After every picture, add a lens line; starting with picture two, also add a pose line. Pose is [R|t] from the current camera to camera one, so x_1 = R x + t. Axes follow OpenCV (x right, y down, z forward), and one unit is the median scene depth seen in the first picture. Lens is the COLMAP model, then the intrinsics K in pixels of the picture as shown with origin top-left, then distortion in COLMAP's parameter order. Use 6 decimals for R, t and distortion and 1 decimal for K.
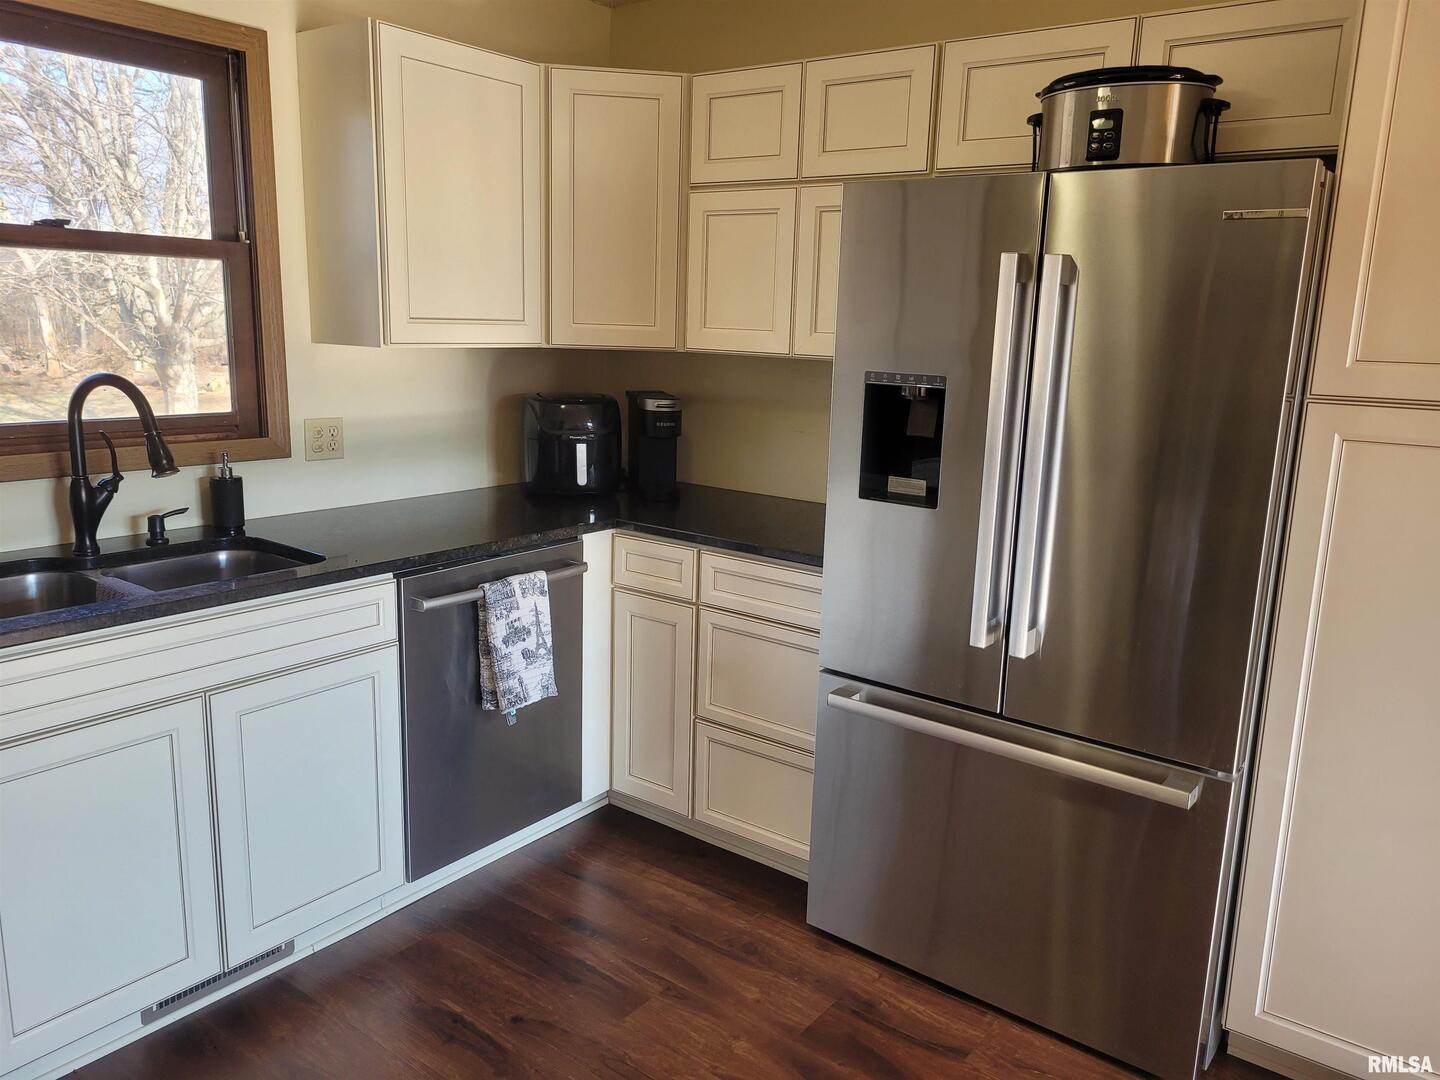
lens RADIAL K [[1088.6, 0, 712.3], [0, 1088.6, 537.6], [0, 0, 1]] dist [0.040457, -0.029162]
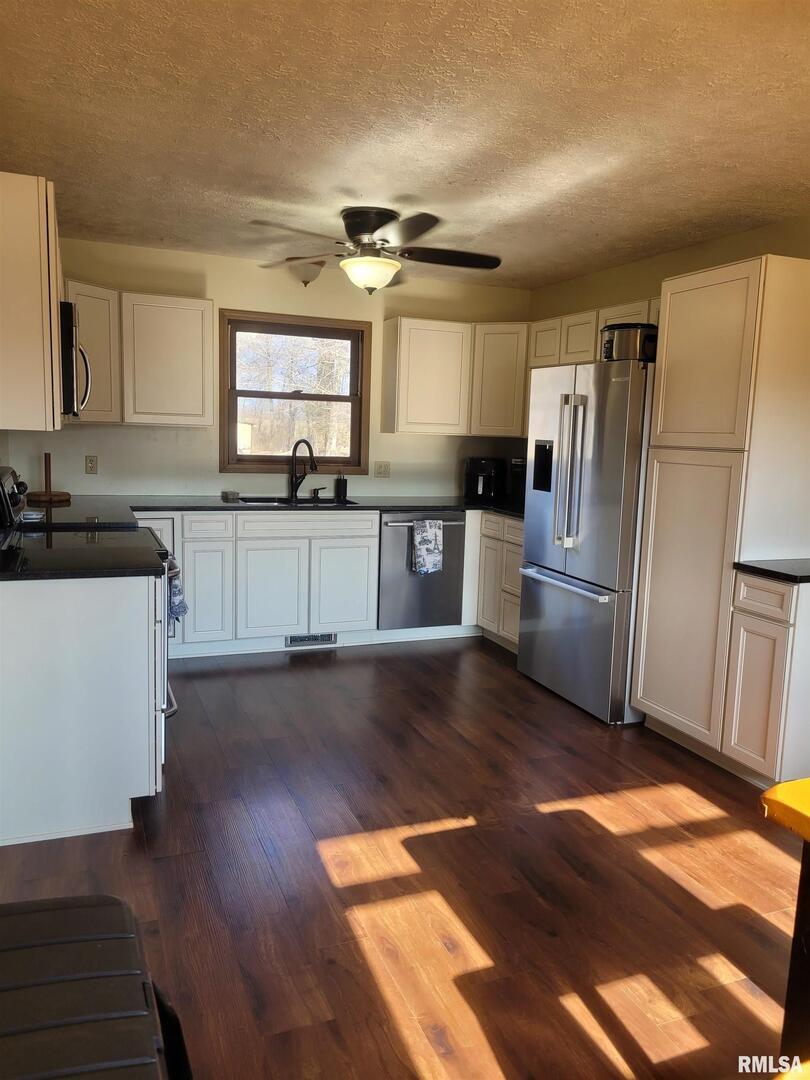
lens RADIAL K [[816.4, 0, 413.3], [0, 816.4, 535.6], [0, 0, 1]] dist [0.040457, -0.029162]
pose [[0.861961, 0.065785, -0.502689, 0.769589], [-0.107585, 0.992697, -0.054565, 0.181938], [0.495429, 0.101115, 0.862743, -0.692202]]
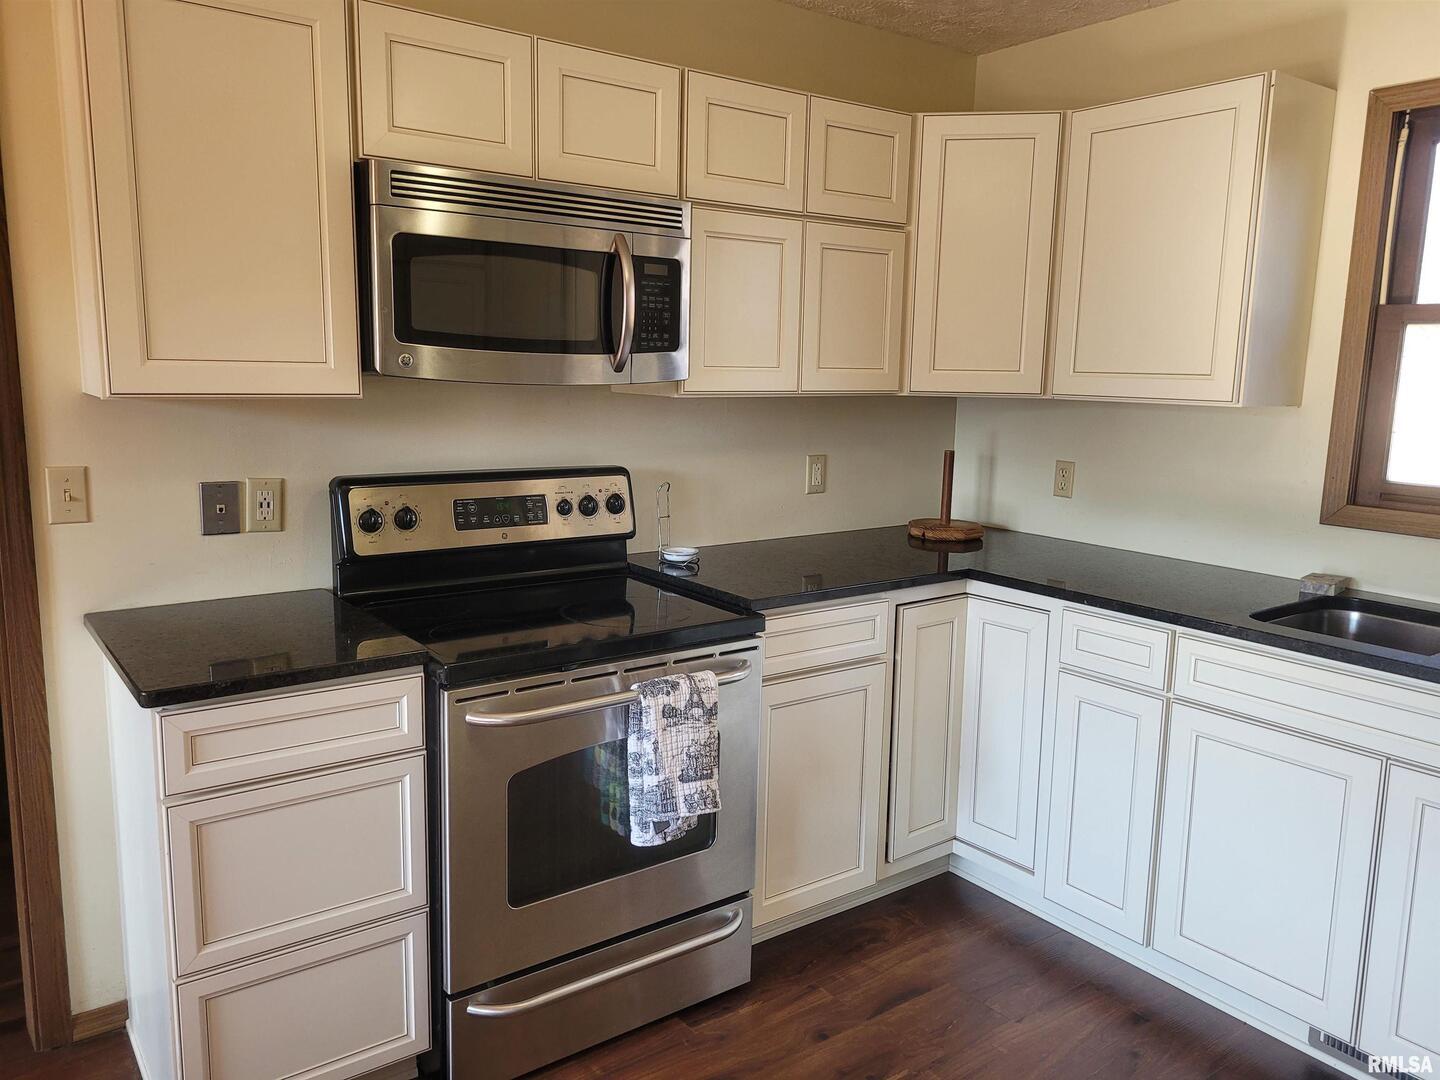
lens RADIAL K [[1088.6, 0, 723.8], [0, 1088.6, 533.9], [0, 0, 1]] dist [0.040457, -0.029162]
pose [[-0.276723, 0.114523, -0.954101, 0.495611], [-0.217531, 0.959634, 0.178279, -0.080094], [0.936005, 0.256881, -0.240640, 0.498407]]
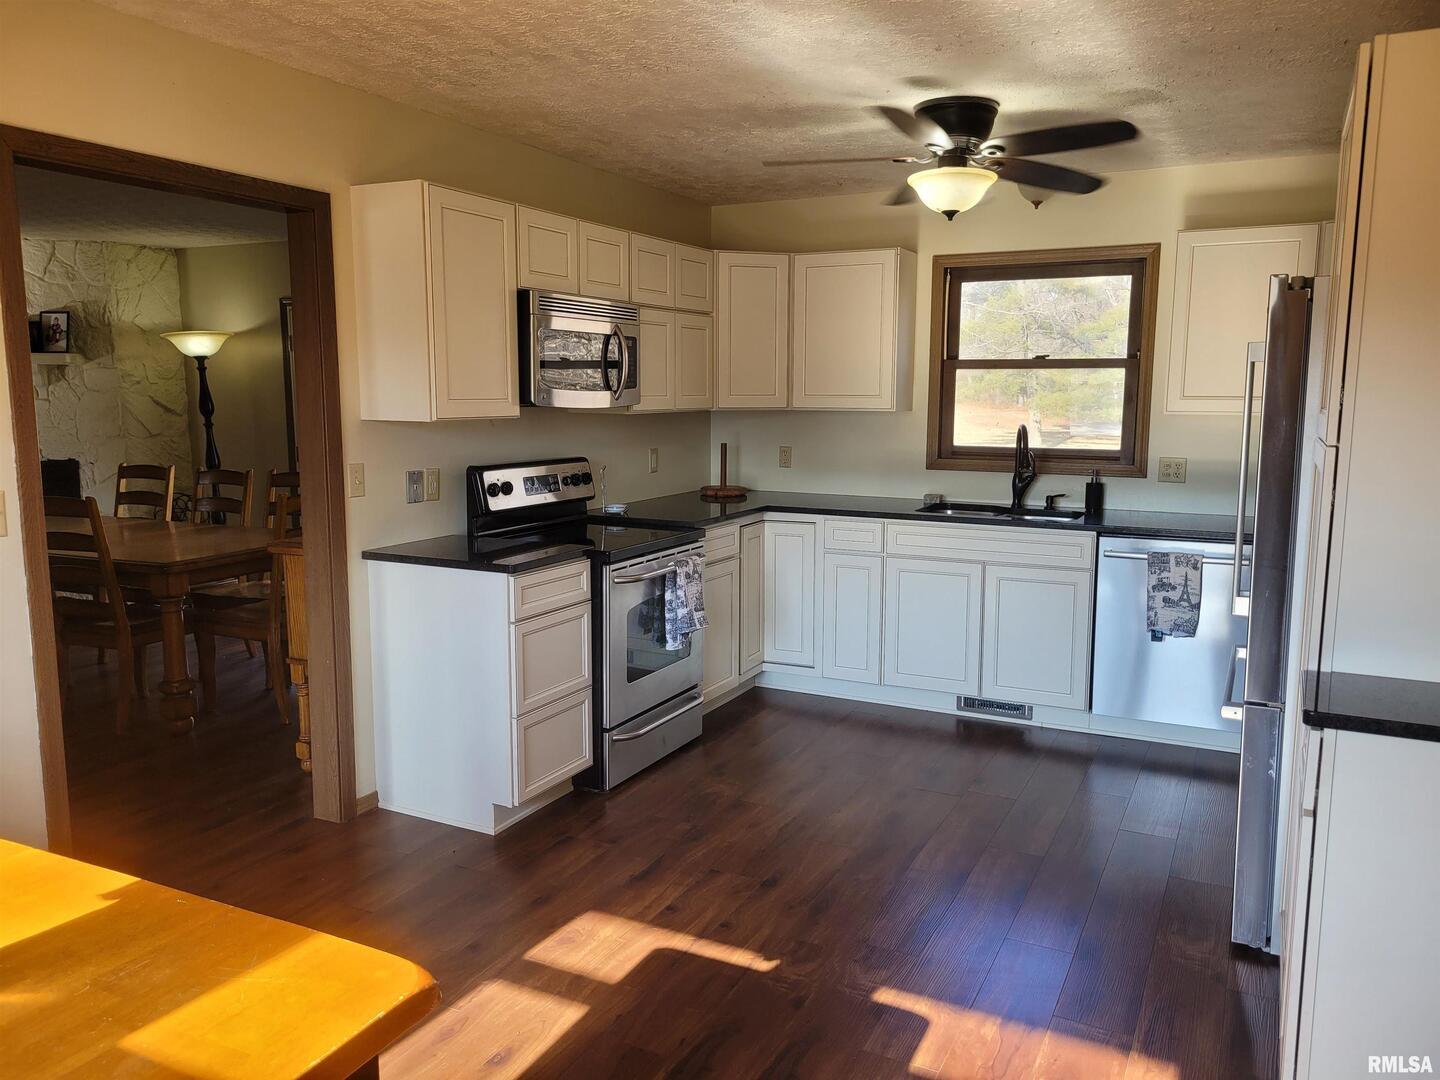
lens RADIAL K [[1088.6, 0, 721.7], [0, 1088.6, 535.4], [0, 0, 1]] dist [0.040457, -0.029162]
pose [[0.181351, 0.101910, -0.978124, 1.282866], [-0.191558, 0.979225, 0.066509, 0.031295], [0.964581, 0.175306, 0.197105, 0.026717]]
